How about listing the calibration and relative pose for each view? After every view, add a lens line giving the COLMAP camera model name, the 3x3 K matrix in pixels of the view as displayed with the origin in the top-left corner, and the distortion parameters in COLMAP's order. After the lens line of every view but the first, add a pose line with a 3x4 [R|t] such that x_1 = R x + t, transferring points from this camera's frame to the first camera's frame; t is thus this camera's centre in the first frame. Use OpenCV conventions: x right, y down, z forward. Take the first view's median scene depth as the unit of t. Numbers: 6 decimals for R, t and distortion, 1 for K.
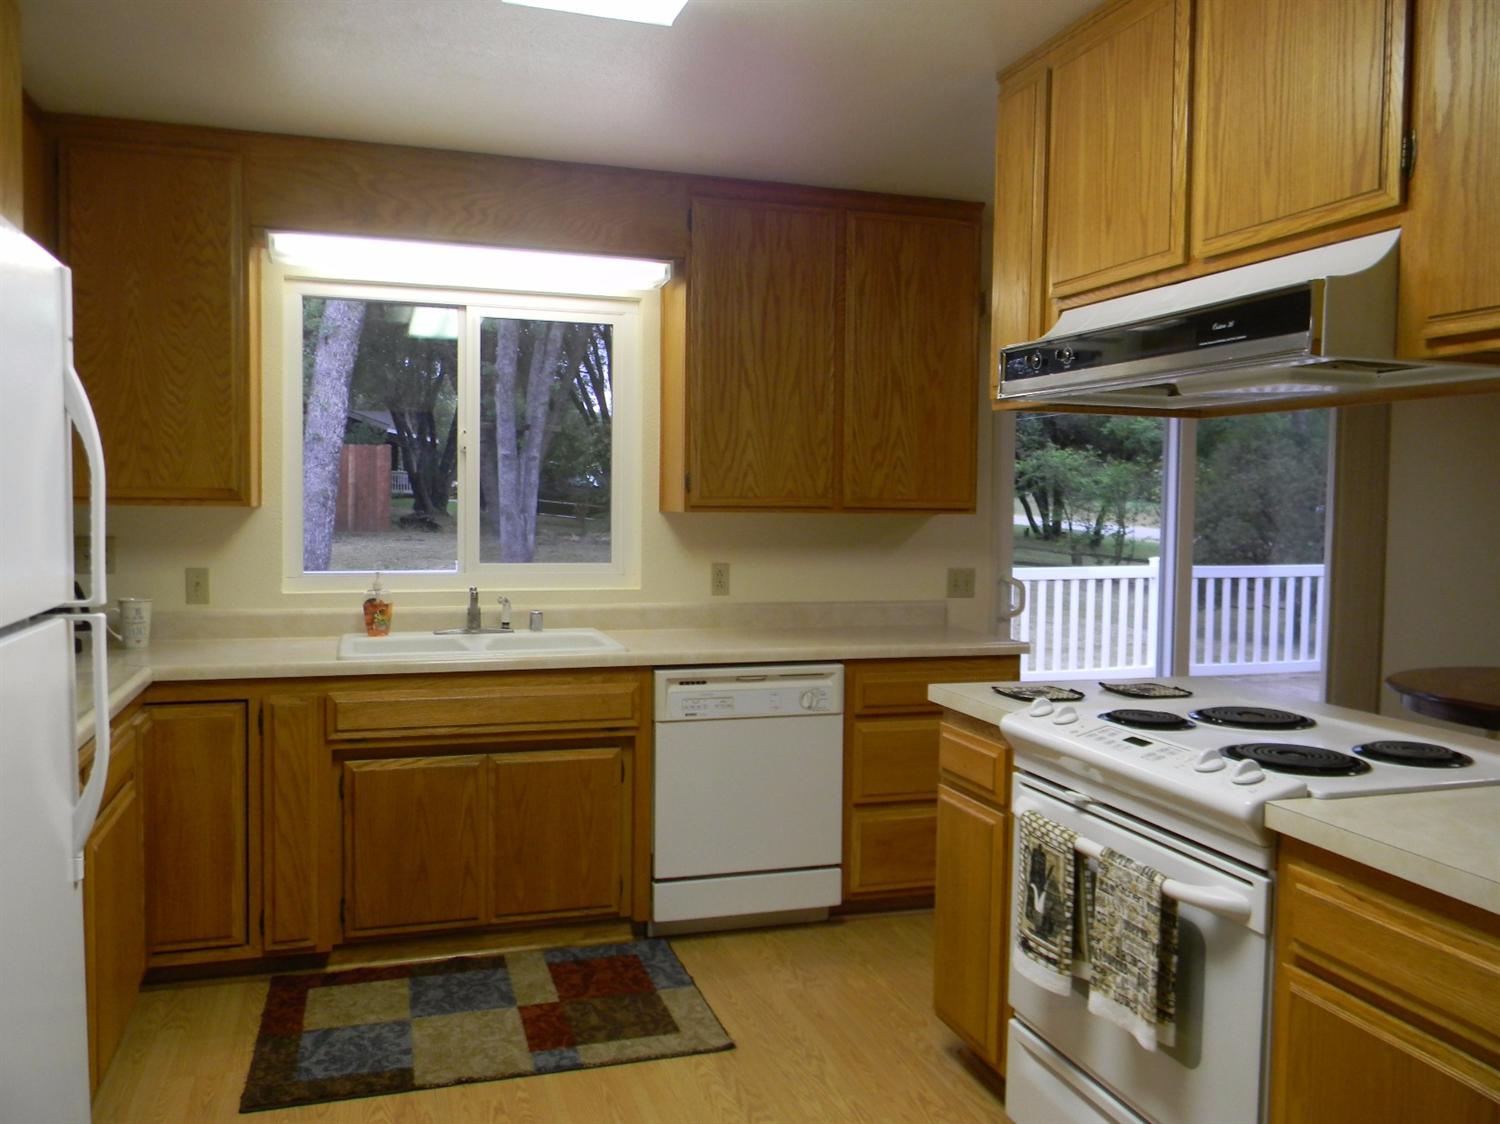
lens RADIAL K [[1217.6, 0, 751.5], [0, 1217.6, 563.3], [0, 0, 1]] dist [0.006414, -0.011587]
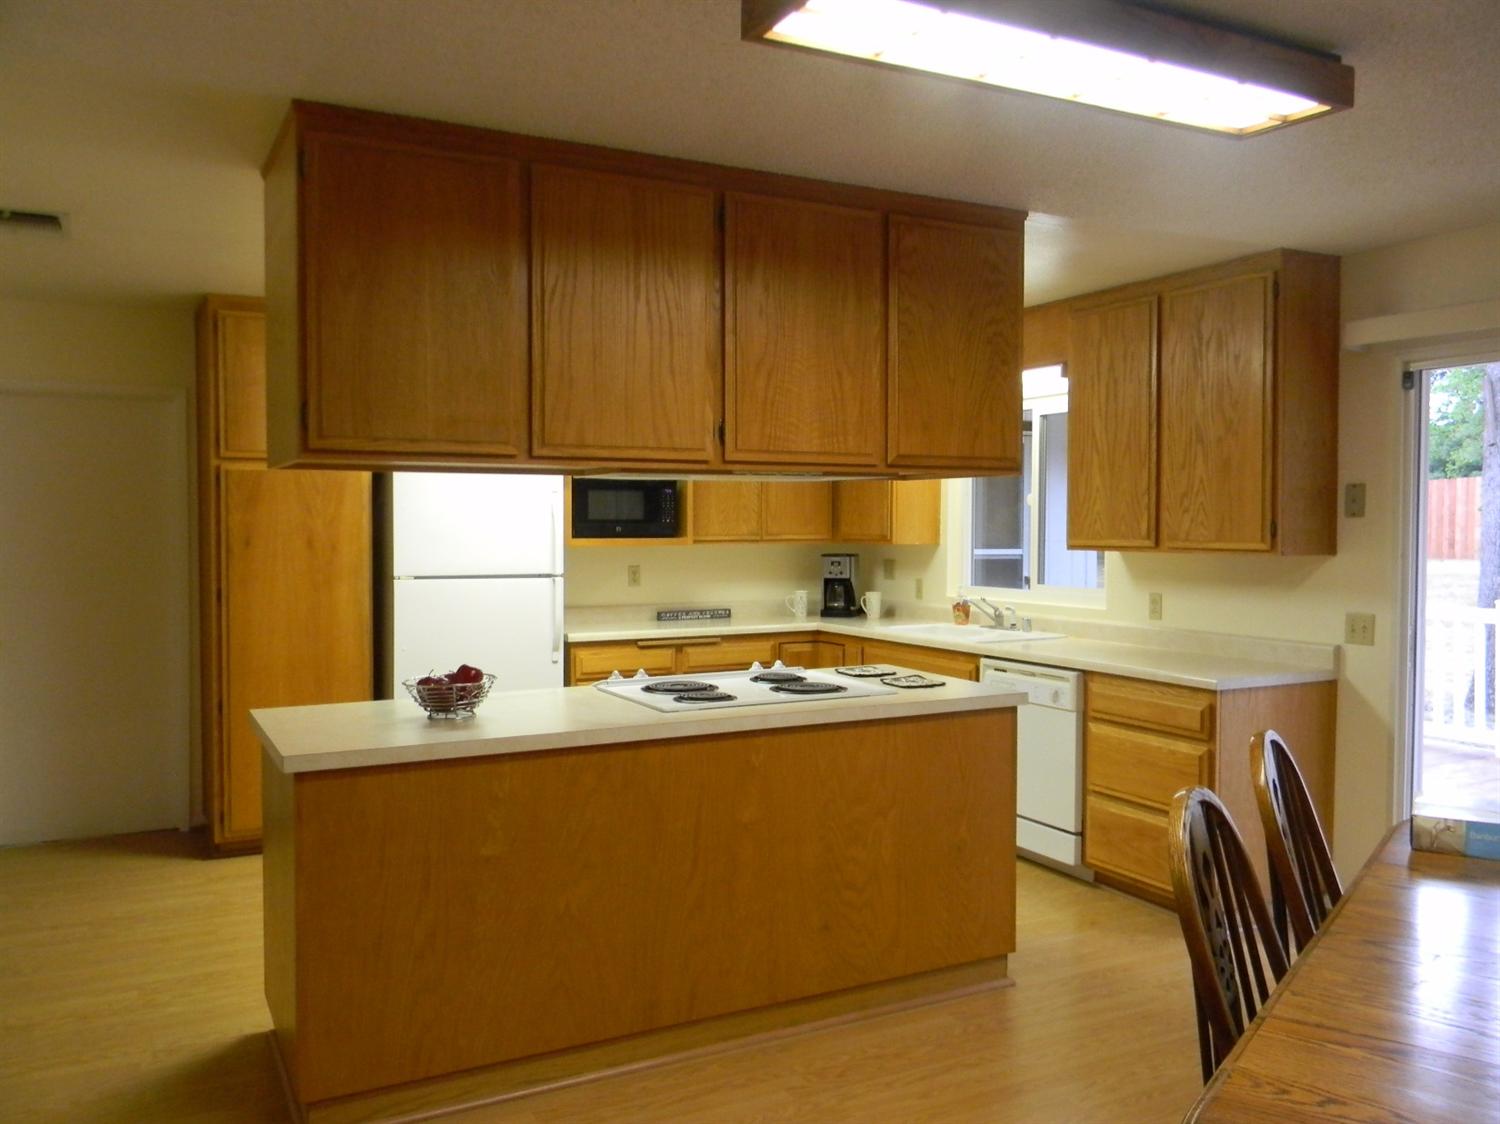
lens RADIAL K [[1217.6, 0, 750.1], [0, 1217.6, 559.4], [0, 0, 1]] dist [0.006414, -0.011587]
pose [[0.170448, 0.016290, -0.985232, 1.182731], [-0.049881, 0.998724, 0.007884, -0.024919], [0.984103, 0.047801, 0.171043, 0.426802]]
